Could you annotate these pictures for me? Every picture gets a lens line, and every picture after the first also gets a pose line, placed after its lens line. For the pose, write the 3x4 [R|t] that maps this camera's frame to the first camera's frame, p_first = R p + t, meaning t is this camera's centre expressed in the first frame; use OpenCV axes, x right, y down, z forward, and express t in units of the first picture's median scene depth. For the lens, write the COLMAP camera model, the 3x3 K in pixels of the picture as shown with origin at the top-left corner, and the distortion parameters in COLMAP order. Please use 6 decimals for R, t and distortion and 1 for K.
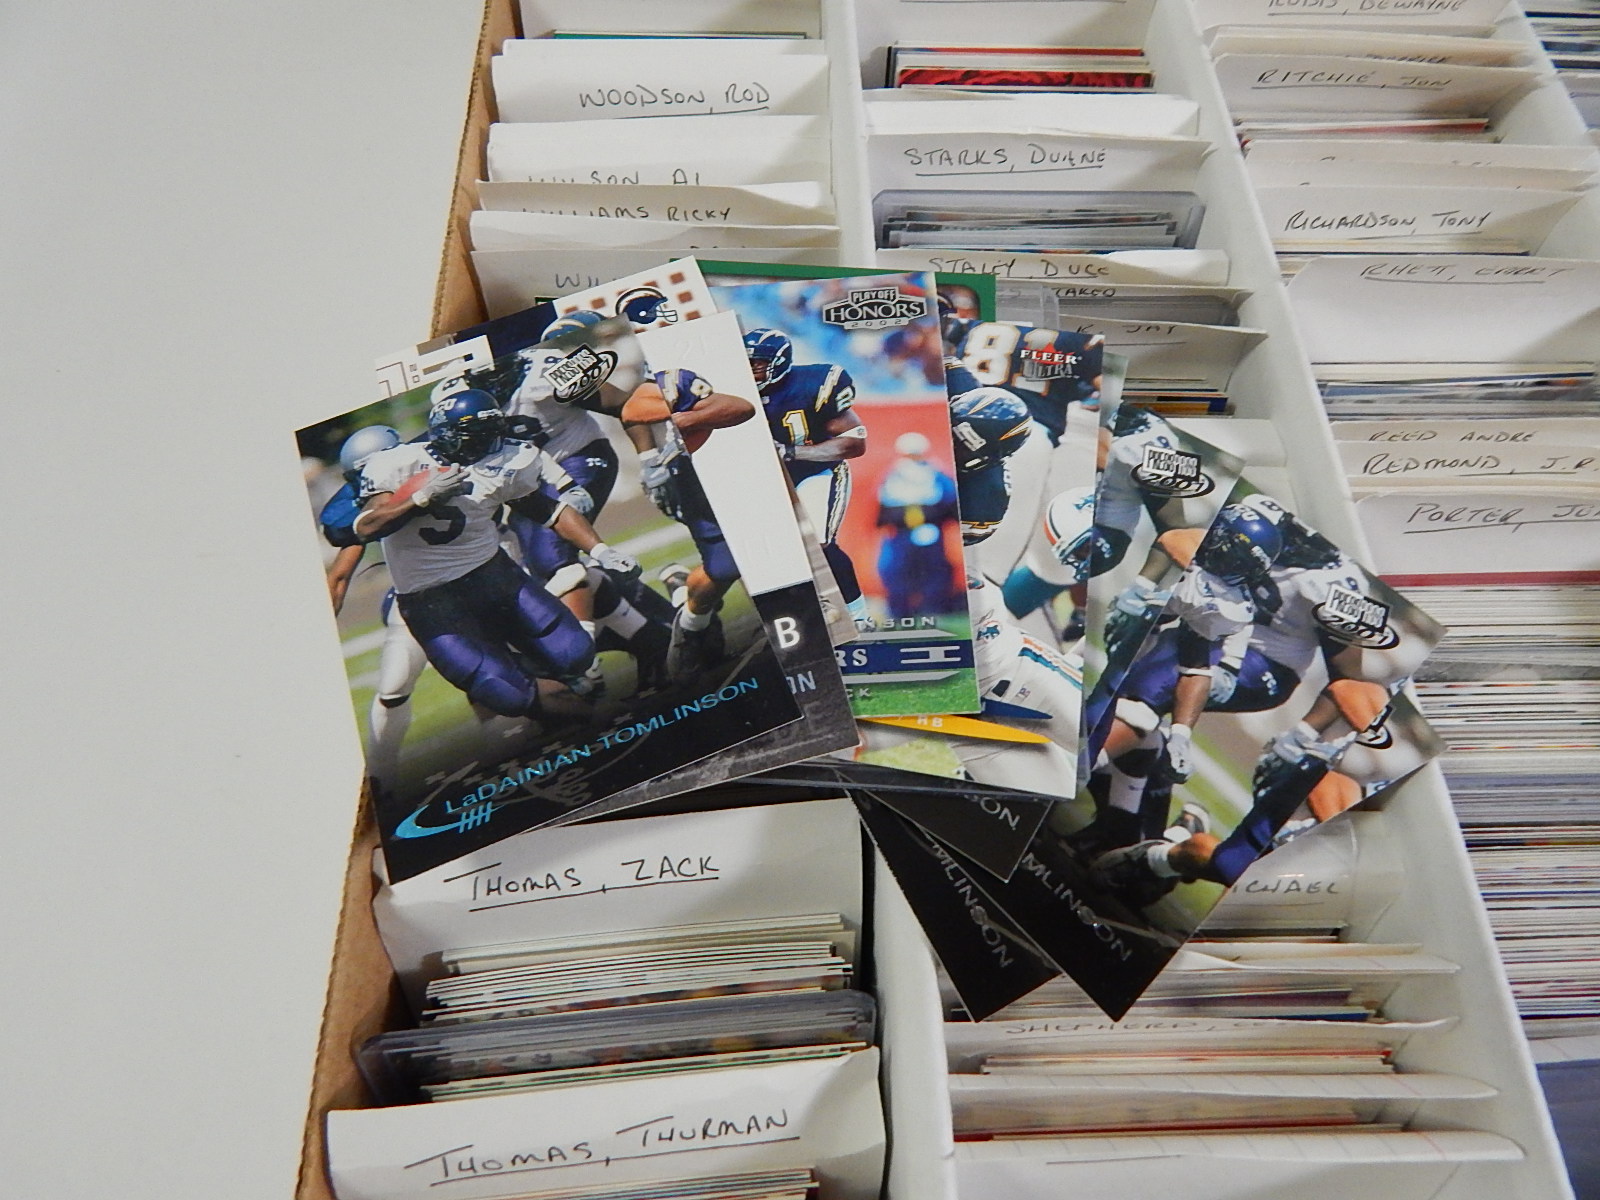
lens RADIAL K [[1034.9, 0, 798.8], [0, 1034.9, 602.9], [0, 0, 1]] dist [0.005549, -0.015070]
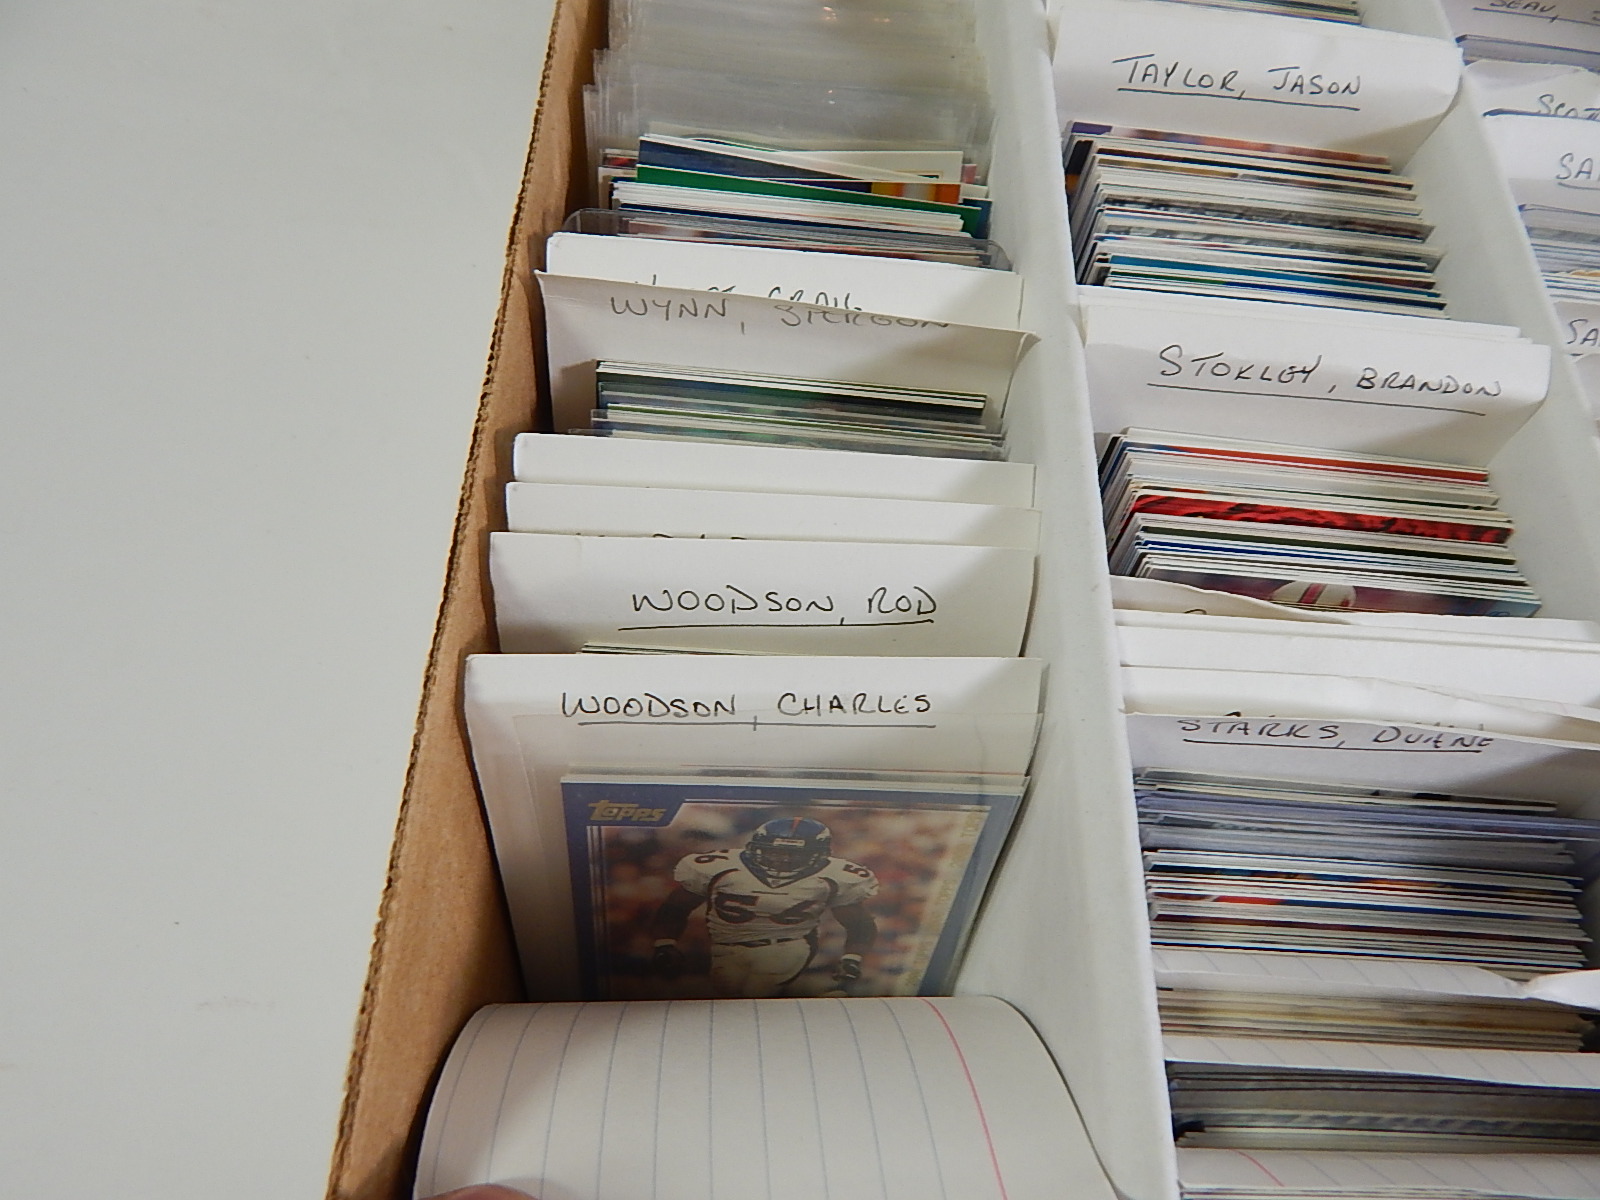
lens RADIAL K [[1034.9, 0, 793.5], [0, 1034.9, 590.2], [0, 0, 1]] dist [0.005549, -0.015070]
pose [[0.995105, 0.088123, 0.044728, -0.148045], [-0.089151, 0.995785, 0.021535, -0.490554], [-0.042642, -0.025417, 0.998767, 0.404173]]
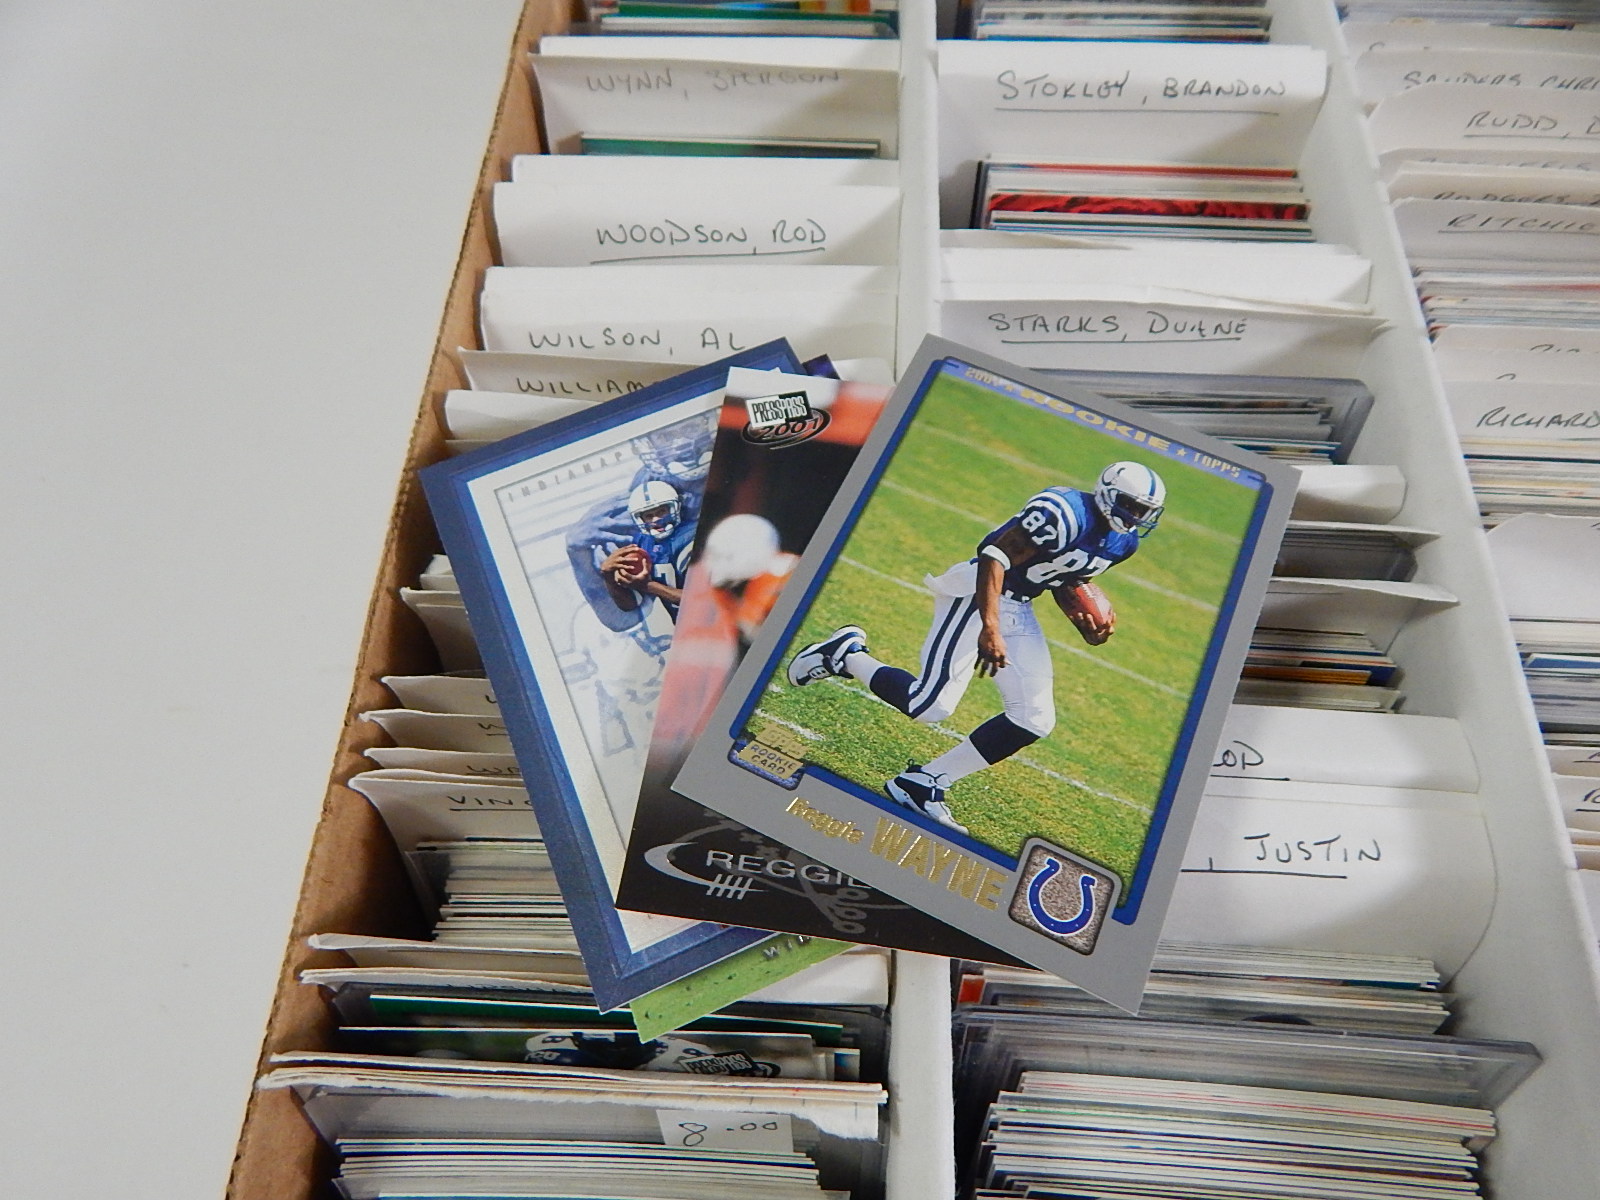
lens RADIAL K [[1034.9, 0, 798.9], [0, 1034.9, 595.5], [0, 0, 1]] dist [0.005549, -0.015070]
pose [[0.995740, 0.051895, -0.076211, 0.027739], [-0.051453, 0.998645, 0.007747, -0.213683], [0.076510, -0.003792, 0.997062, 0.185233]]
